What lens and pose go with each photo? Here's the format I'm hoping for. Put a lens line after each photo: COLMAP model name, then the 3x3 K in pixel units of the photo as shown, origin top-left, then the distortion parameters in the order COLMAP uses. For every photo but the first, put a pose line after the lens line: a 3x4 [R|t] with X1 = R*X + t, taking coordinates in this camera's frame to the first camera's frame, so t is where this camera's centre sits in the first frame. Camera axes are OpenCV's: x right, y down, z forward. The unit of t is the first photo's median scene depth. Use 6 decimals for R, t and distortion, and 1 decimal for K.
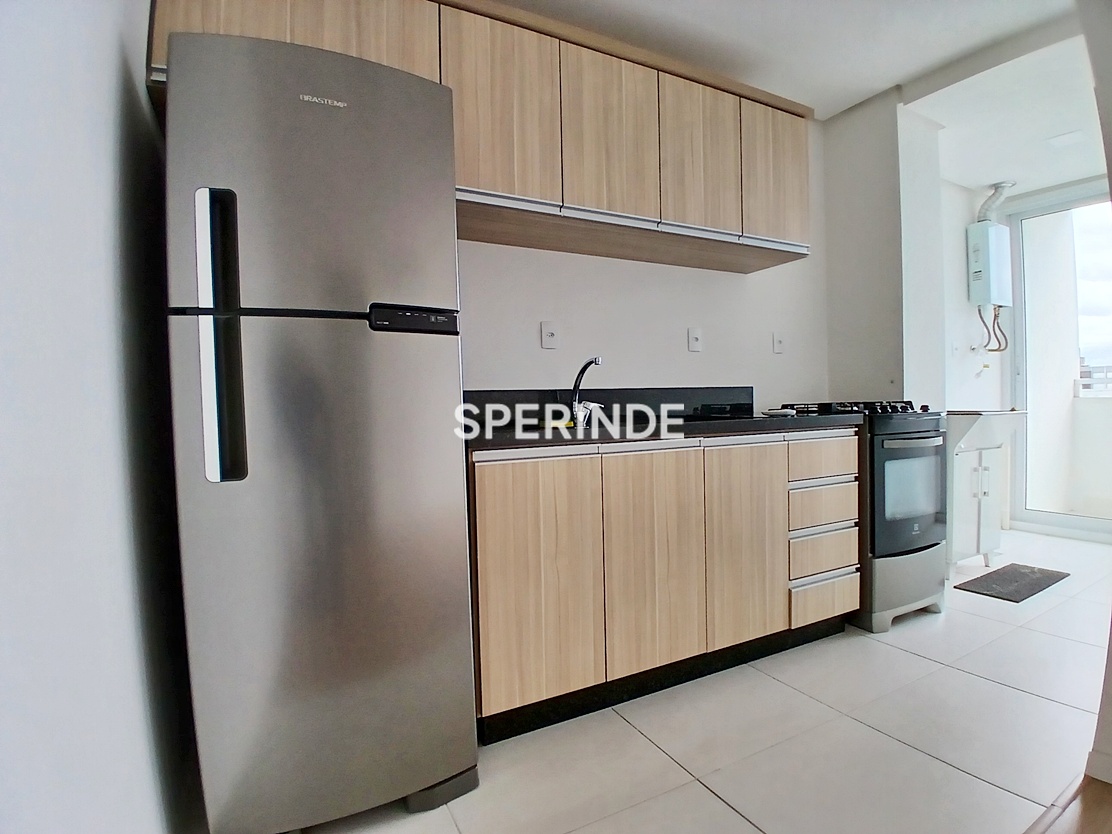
lens RADIAL K [[555.2, 0, 553.3], [0, 555.2, 421.1], [0, 0, 1]] dist [-0.026161, -0.000278]
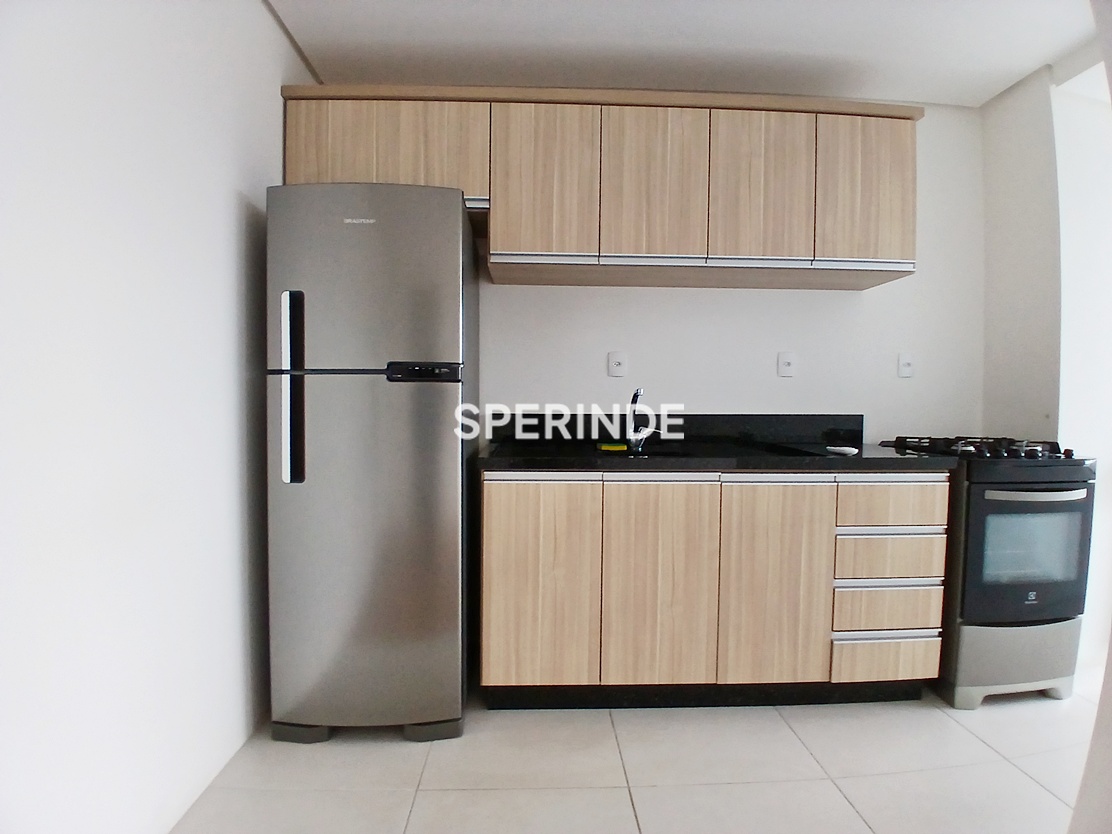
lens RADIAL K [[557.2, 0, 563.1], [0, 557.2, 417.2], [0, 0, 1]] dist [-0.002104, -0.044015]
pose [[0.907143, 0.045297, -0.418378, 0.390005], [-0.041875, 0.998972, 0.017362, -0.070951], [0.418734, 0.001770, 0.908107, -0.046173]]
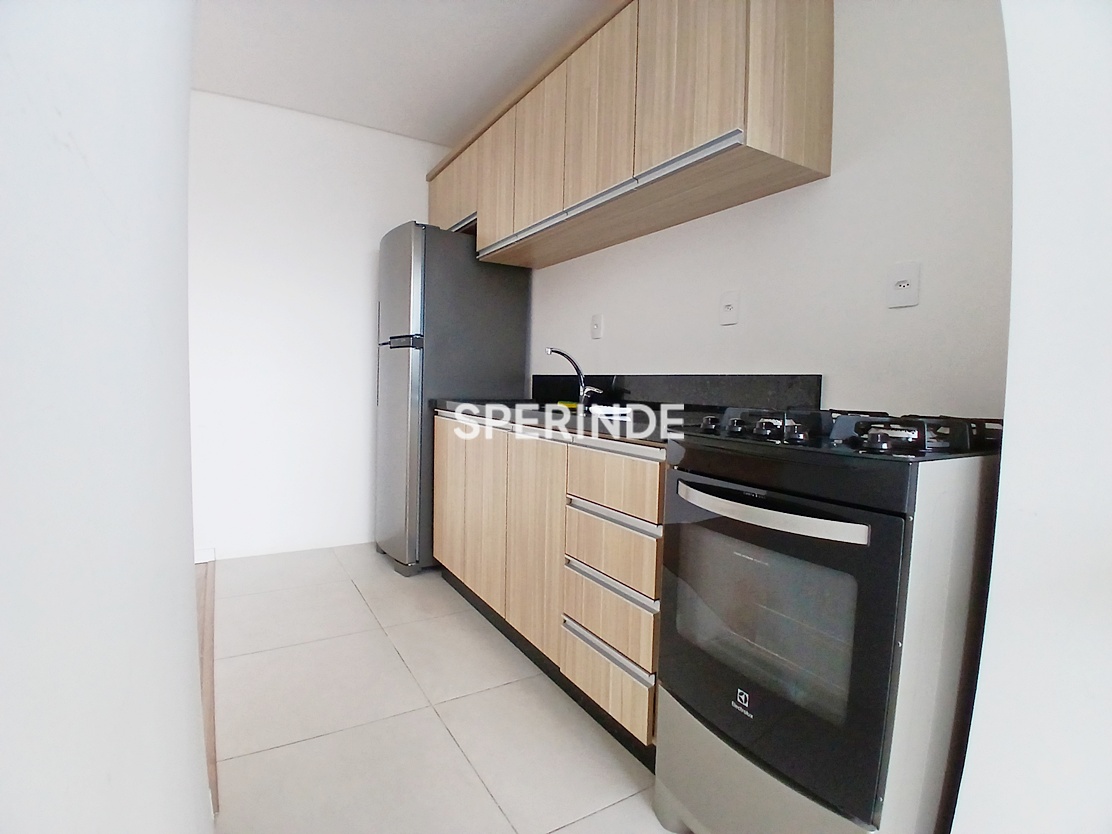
lens RADIAL K [[557.2, 0, 563.1], [0, 557.2, 417.2], [0, 0, 1]] dist [-0.002104, -0.044015]
pose [[0.075489, 0.092017, -0.992892, 1.219708], [-0.052484, 0.994719, 0.088197, -0.072592], [0.995764, 0.045453, 0.079920, 0.918873]]
